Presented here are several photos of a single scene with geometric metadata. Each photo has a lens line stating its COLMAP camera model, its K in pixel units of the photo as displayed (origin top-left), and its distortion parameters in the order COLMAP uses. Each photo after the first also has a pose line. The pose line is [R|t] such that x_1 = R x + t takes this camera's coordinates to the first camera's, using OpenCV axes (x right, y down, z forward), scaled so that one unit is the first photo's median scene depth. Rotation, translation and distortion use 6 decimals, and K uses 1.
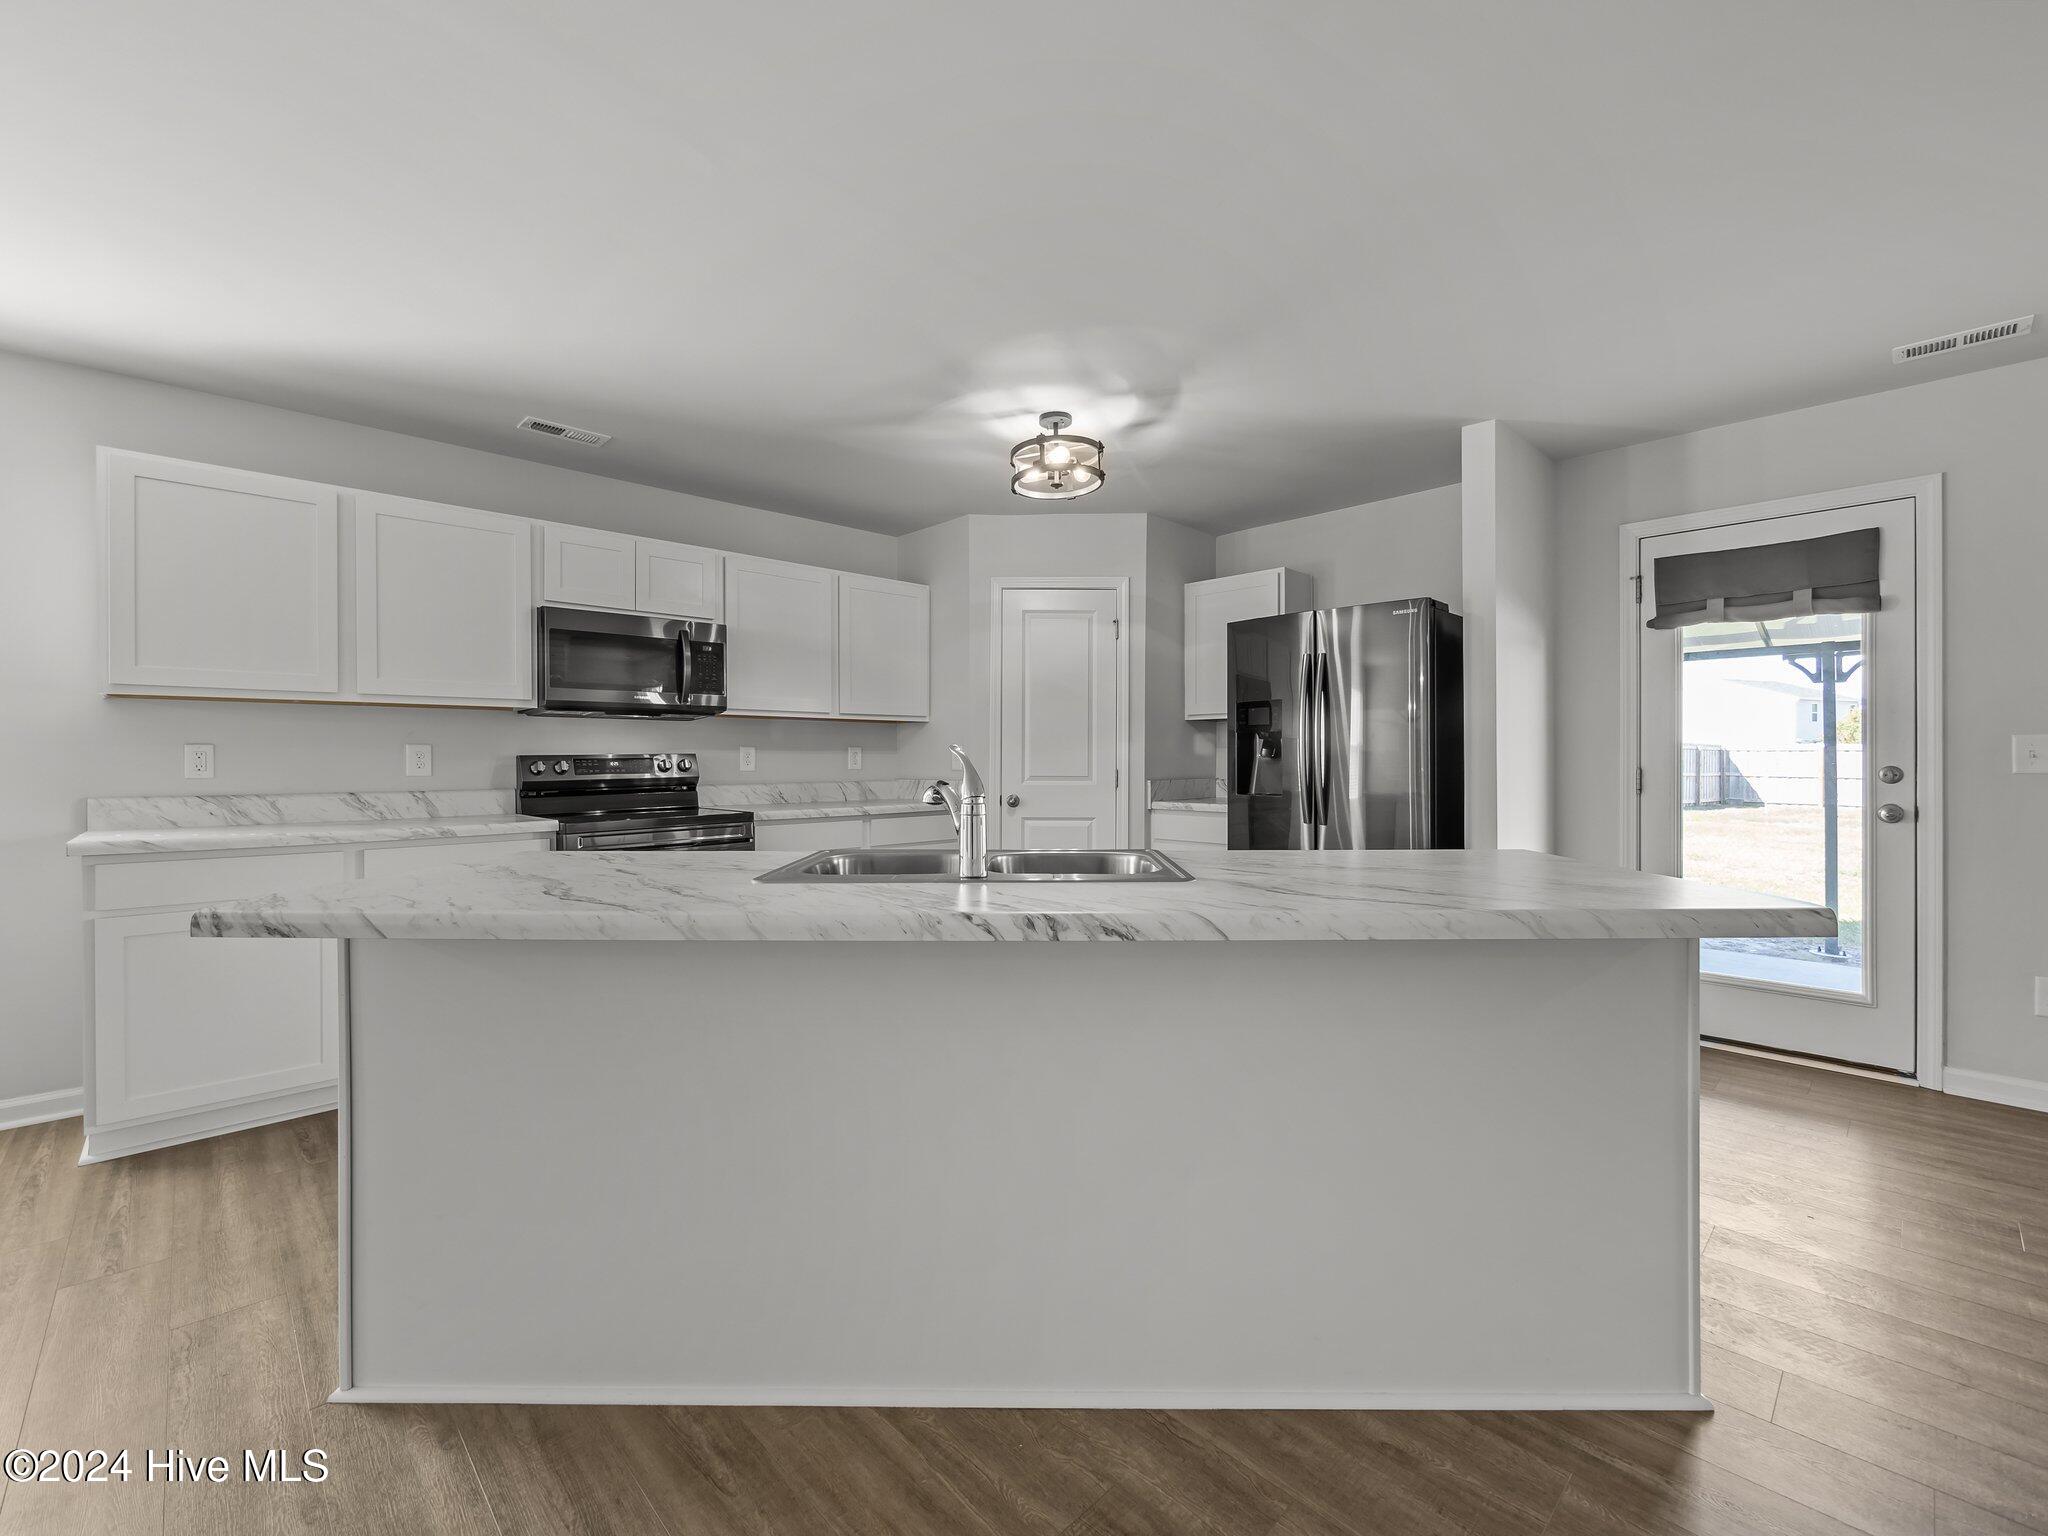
lens RADIAL K [[874.5, 0, 1021.0], [0, 874.5, 757.7], [0, 0, 1]] dist [-0.001613, -0.000393]
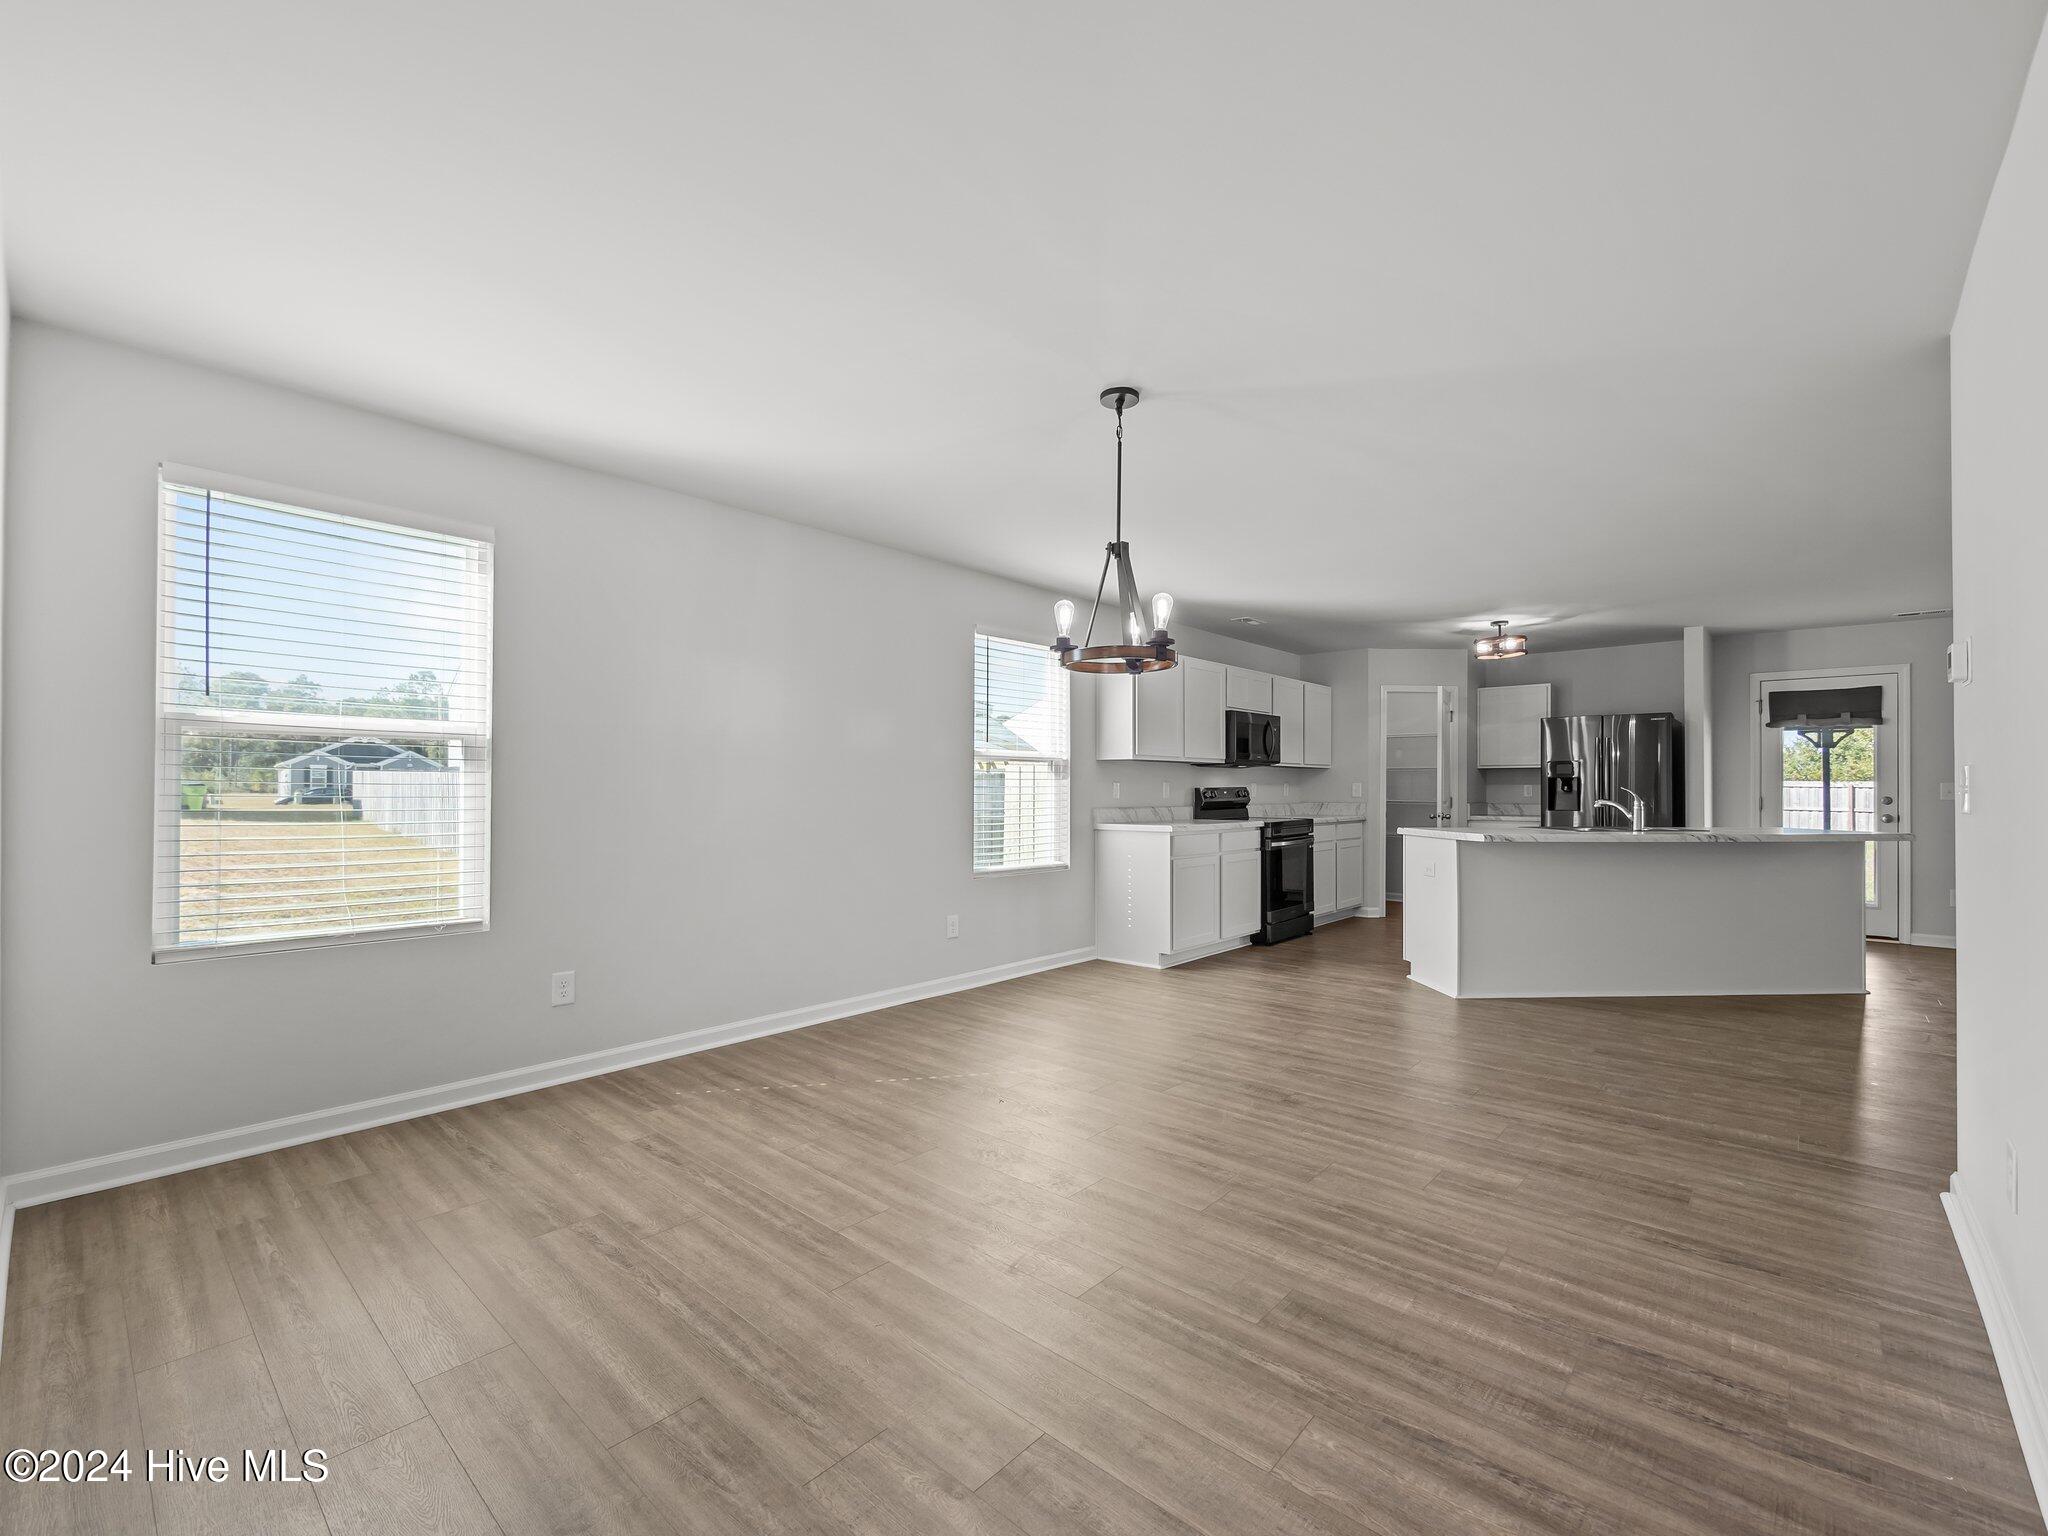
lens RADIAL K [[871.5, 0, 1032.1], [0, 871.5, 781.5], [0, 0, 1]] dist [0.000008, 0.000126]
pose [[0.997376, 0.005163, 0.072206, -1.102706], [-0.004628, 0.999961, -0.007582, -0.001191], [-0.072242, 0.007228, 0.997361, -0.867736]]
